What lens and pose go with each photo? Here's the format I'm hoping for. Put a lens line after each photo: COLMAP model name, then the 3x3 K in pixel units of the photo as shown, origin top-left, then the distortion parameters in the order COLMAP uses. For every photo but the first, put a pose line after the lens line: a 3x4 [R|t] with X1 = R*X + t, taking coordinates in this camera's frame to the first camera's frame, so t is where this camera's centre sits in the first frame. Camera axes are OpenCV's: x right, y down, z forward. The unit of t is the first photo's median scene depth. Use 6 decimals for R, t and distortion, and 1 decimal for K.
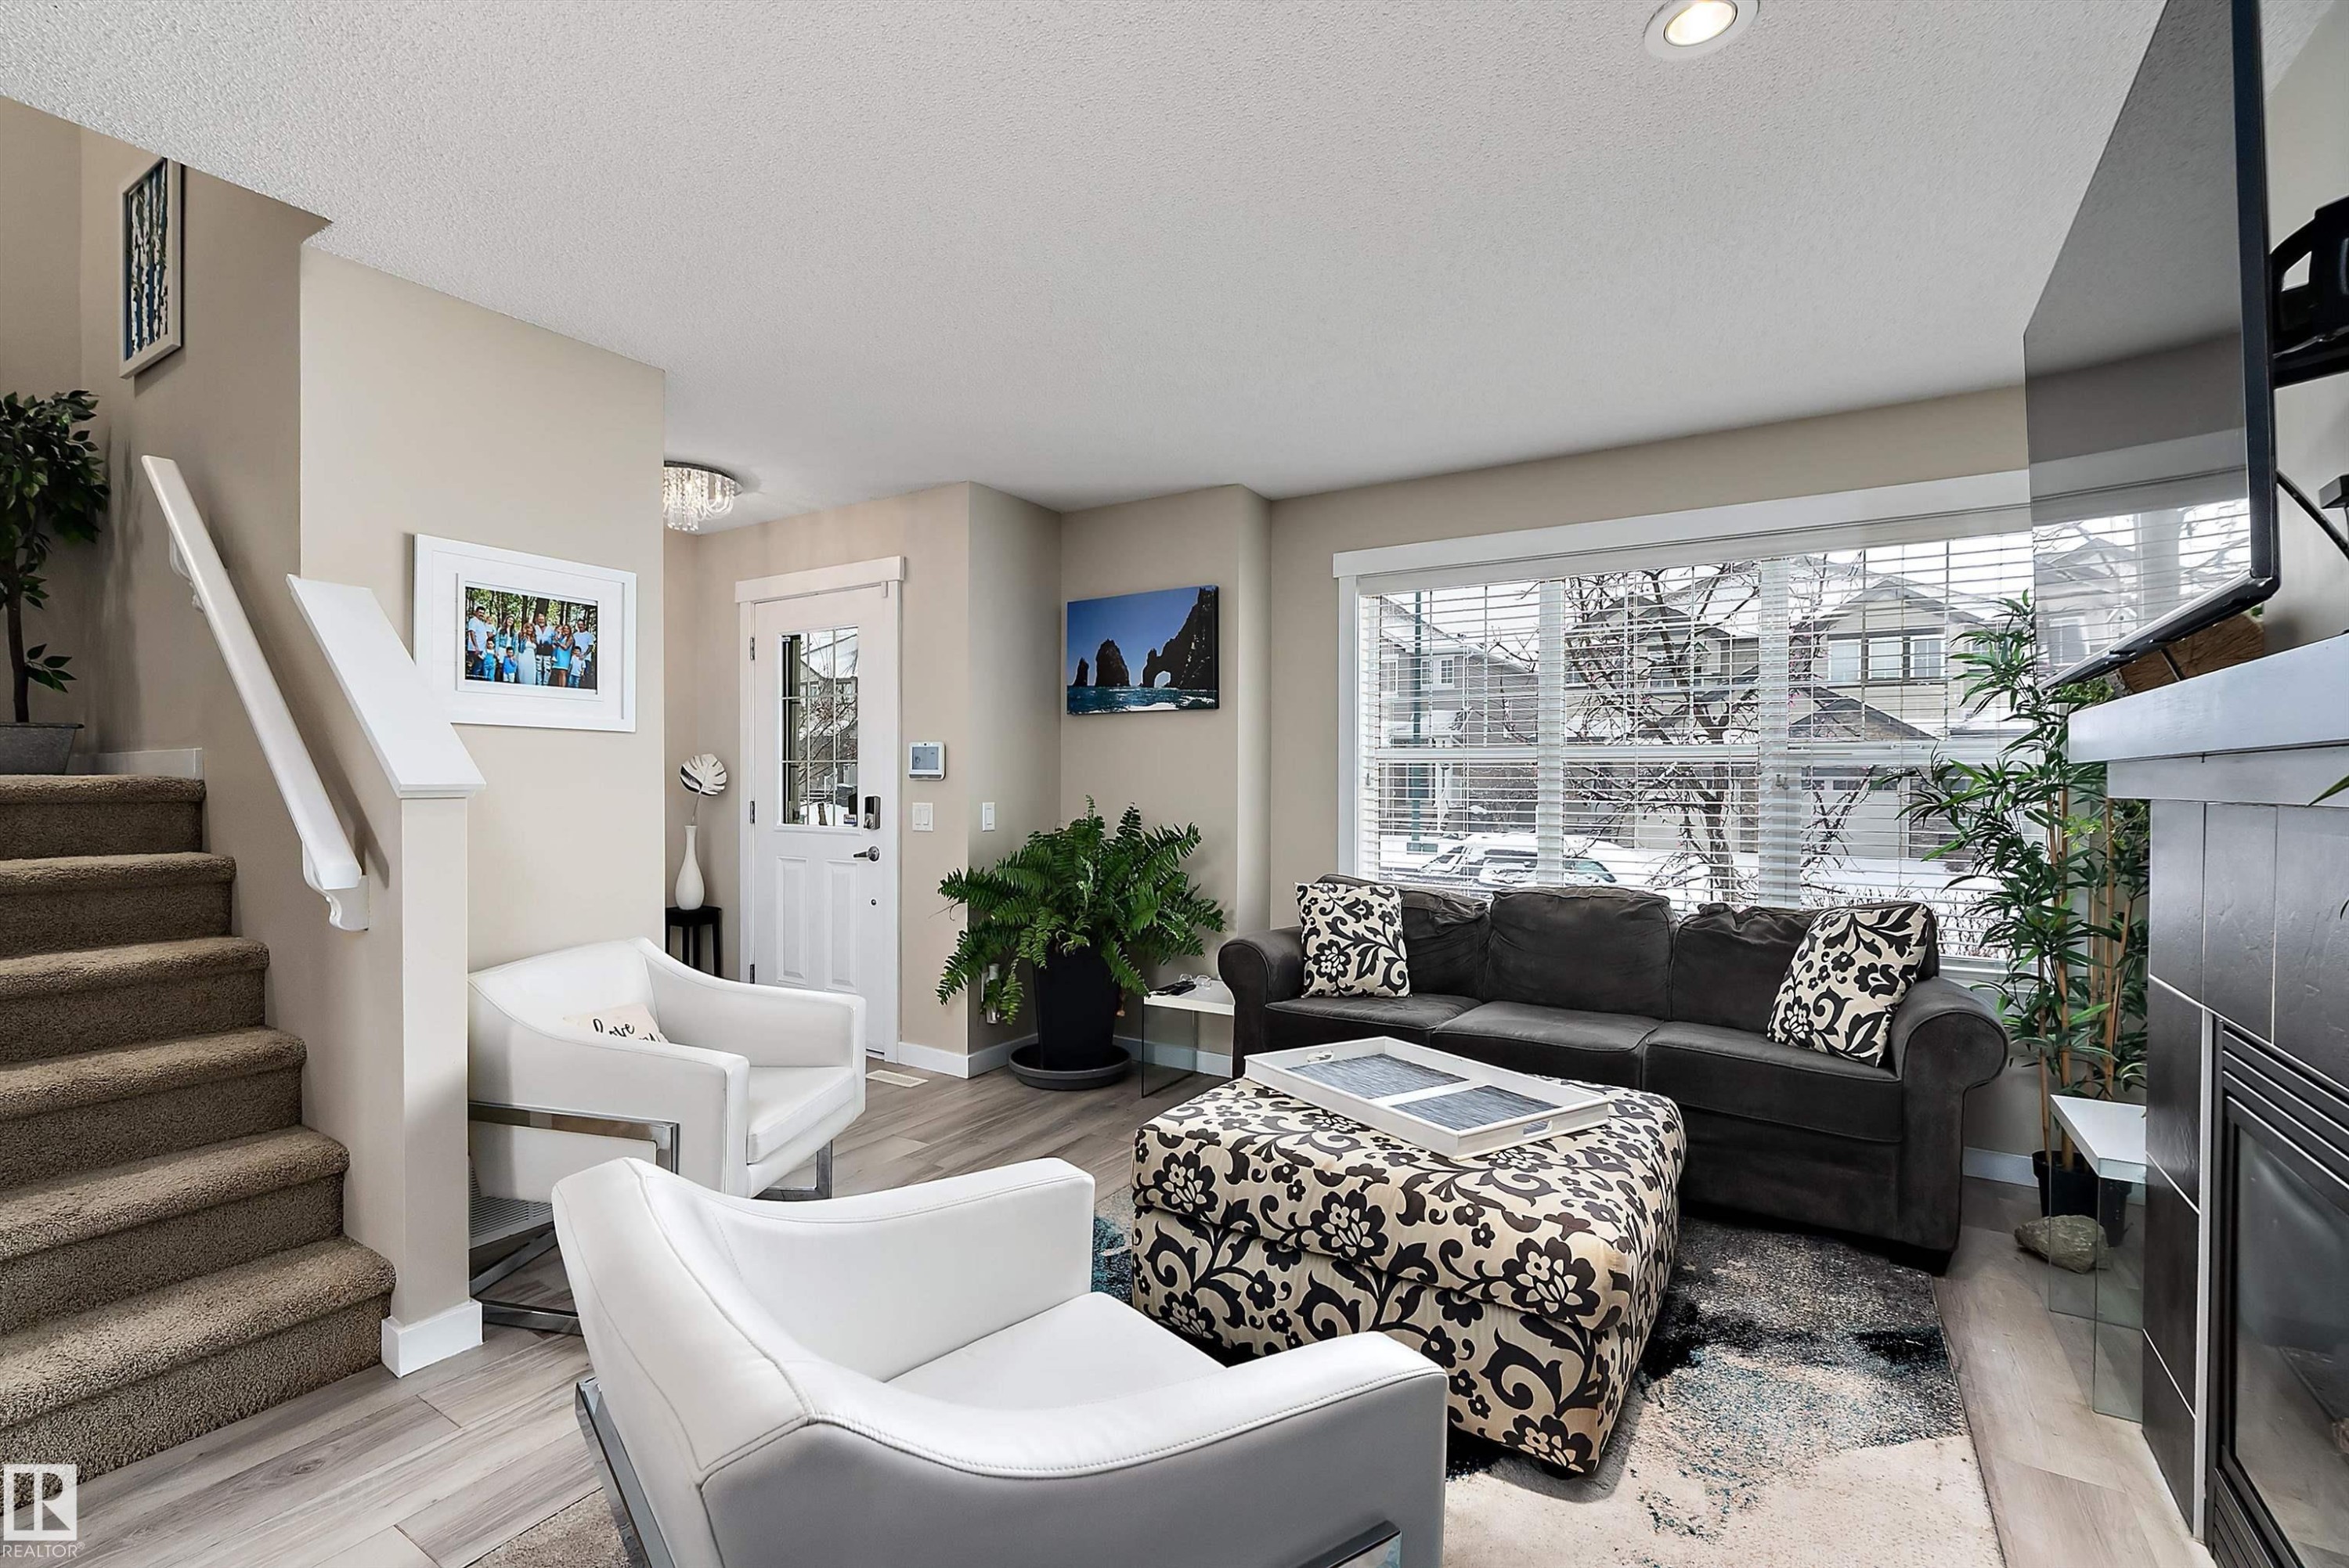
lens RADIAL K [[1053.7, 0, 1153.9], [0, 1053.7, 784.9], [0, 0, 1]] dist [-0.002977, 0.005812]
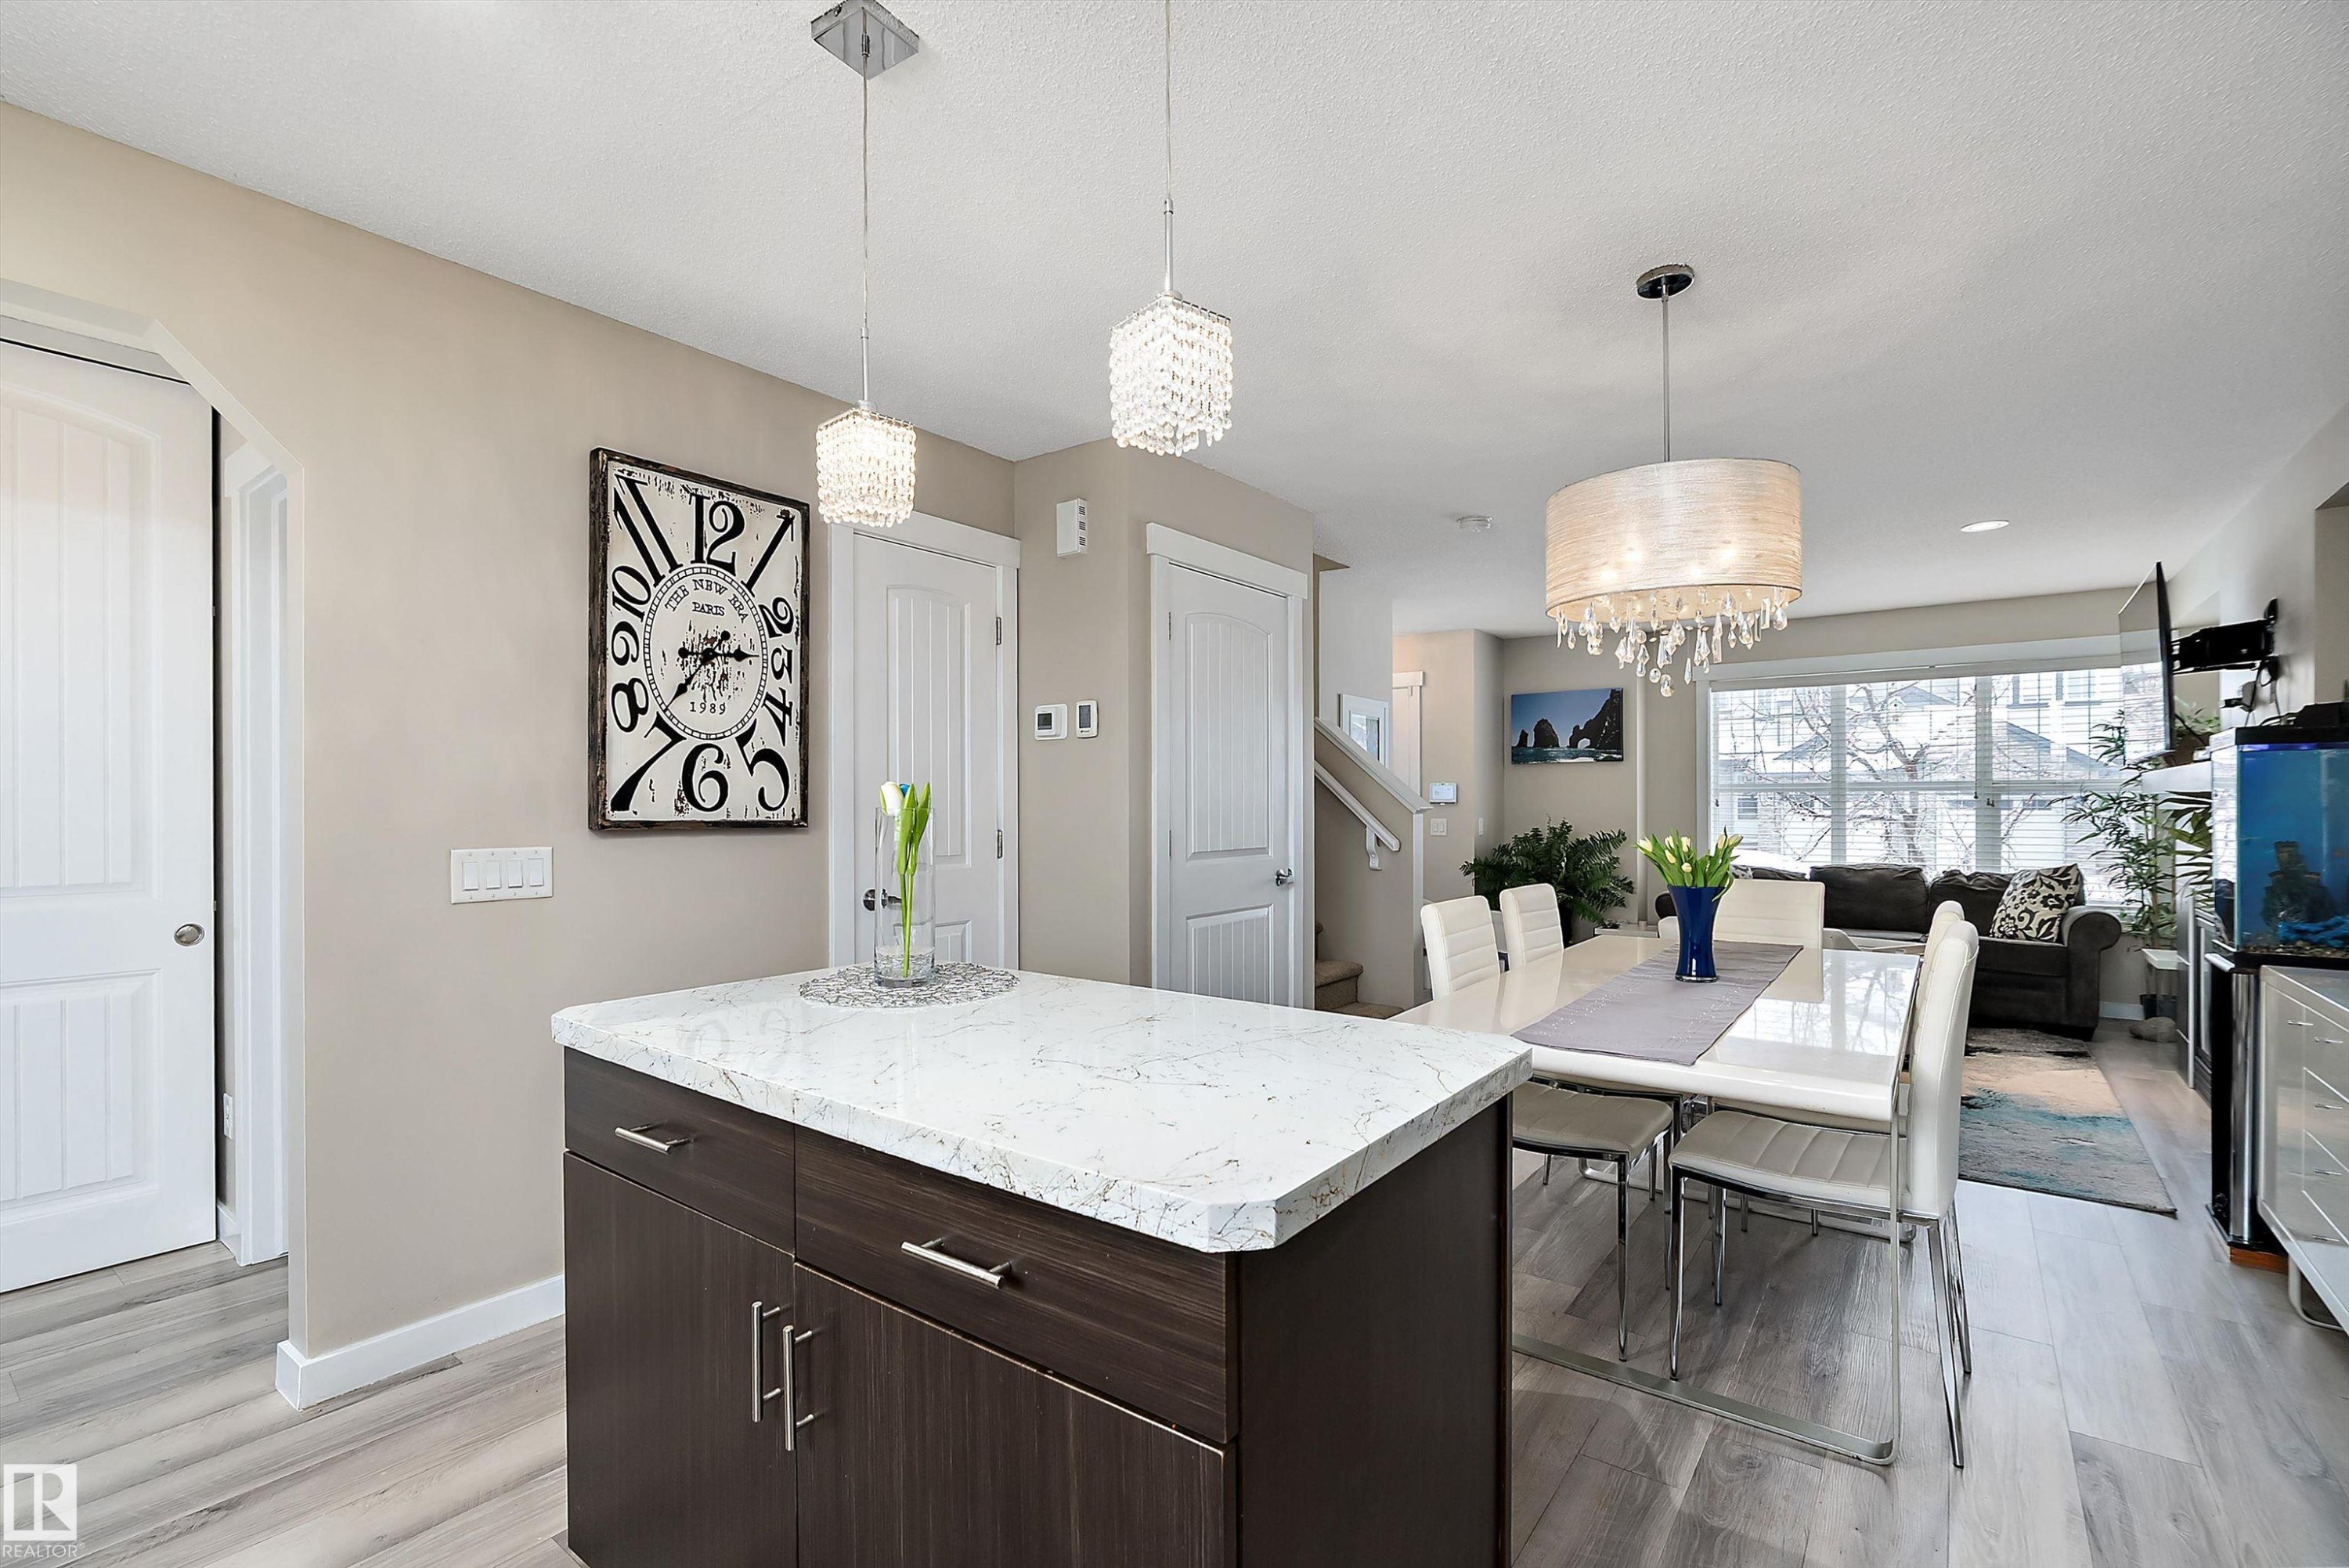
lens RADIAL K [[1053.7, 0, 1161.2], [0, 1053.7, 805.4], [0, 0, 1]] dist [-0.002977, 0.005812]
pose [[0.997079, -0.006992, -0.076052, -0.845781], [0.006646, 0.999966, -0.004801, 0.001163], [0.076083, 0.004282, 0.997092, -1.123023]]
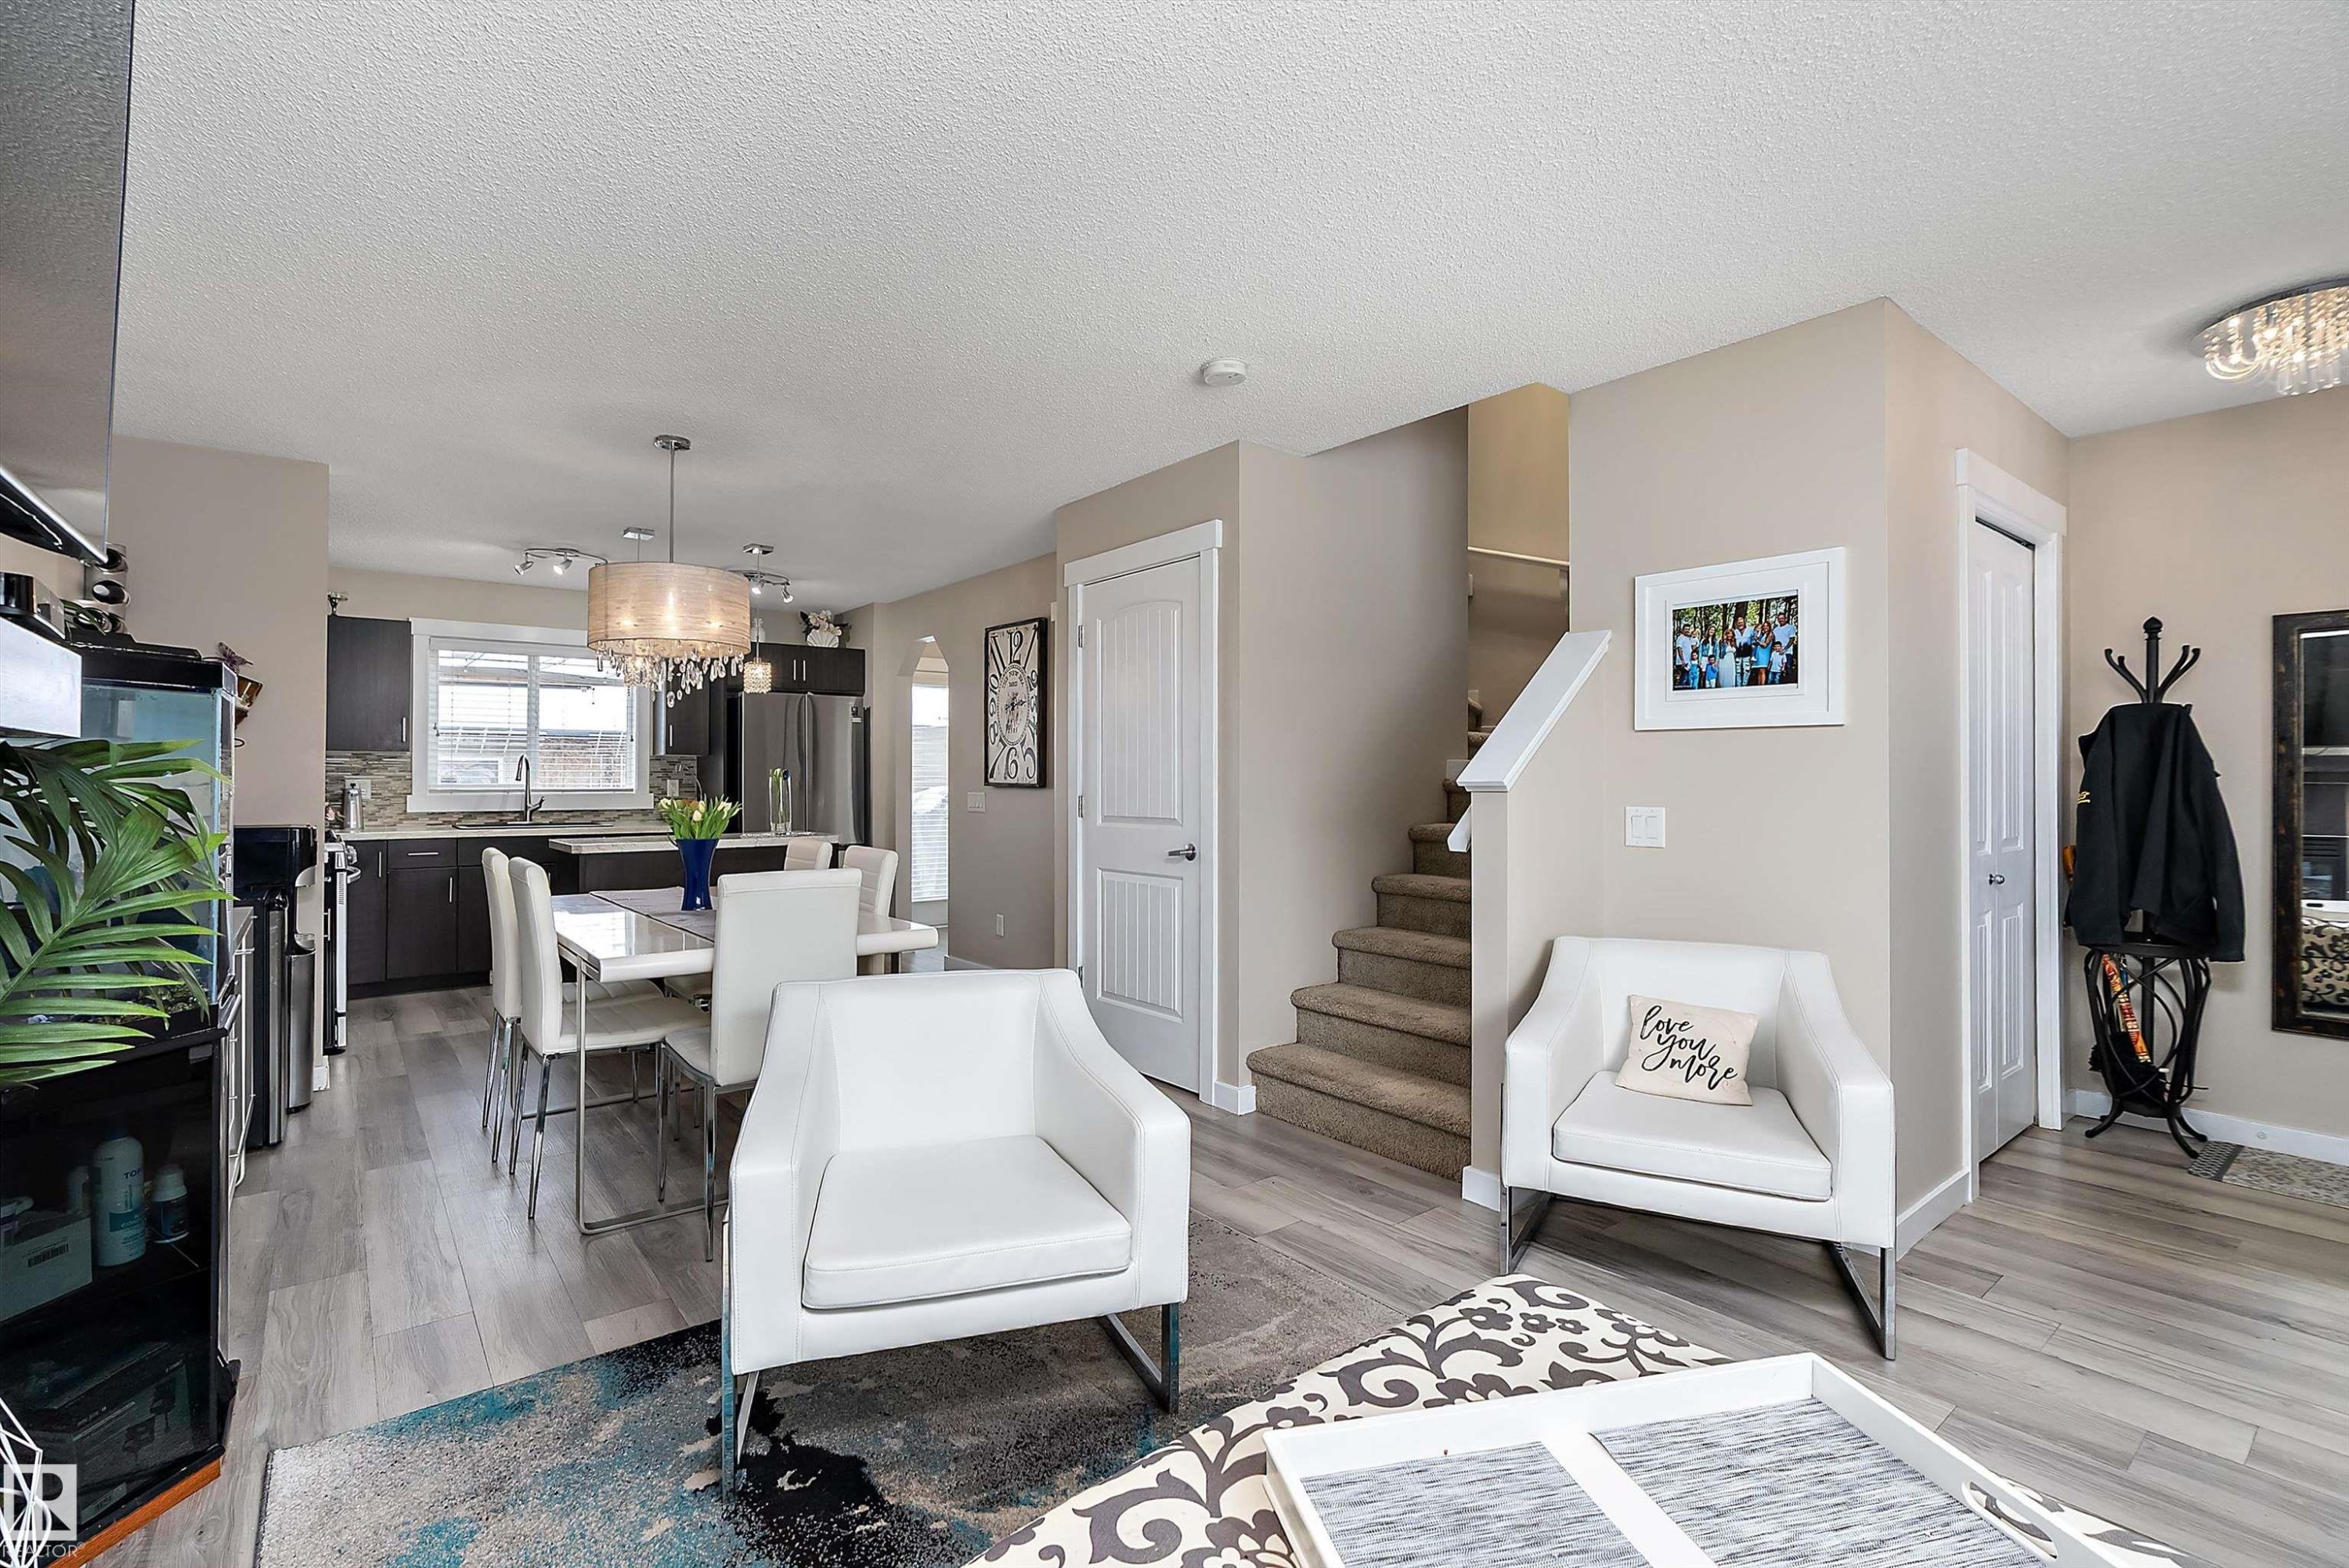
lens RADIAL K [[1053.7, 0, 1150.3], [0, 1053.7, 768.9], [0, 0, 1]] dist [-0.002977, 0.005812]
pose [[-0.322571, -0.015310, -0.946421, 0.325890], [-0.011189, 0.999861, -0.012361, 0.002573], [0.946479, 0.006602, -0.322698, 0.447597]]
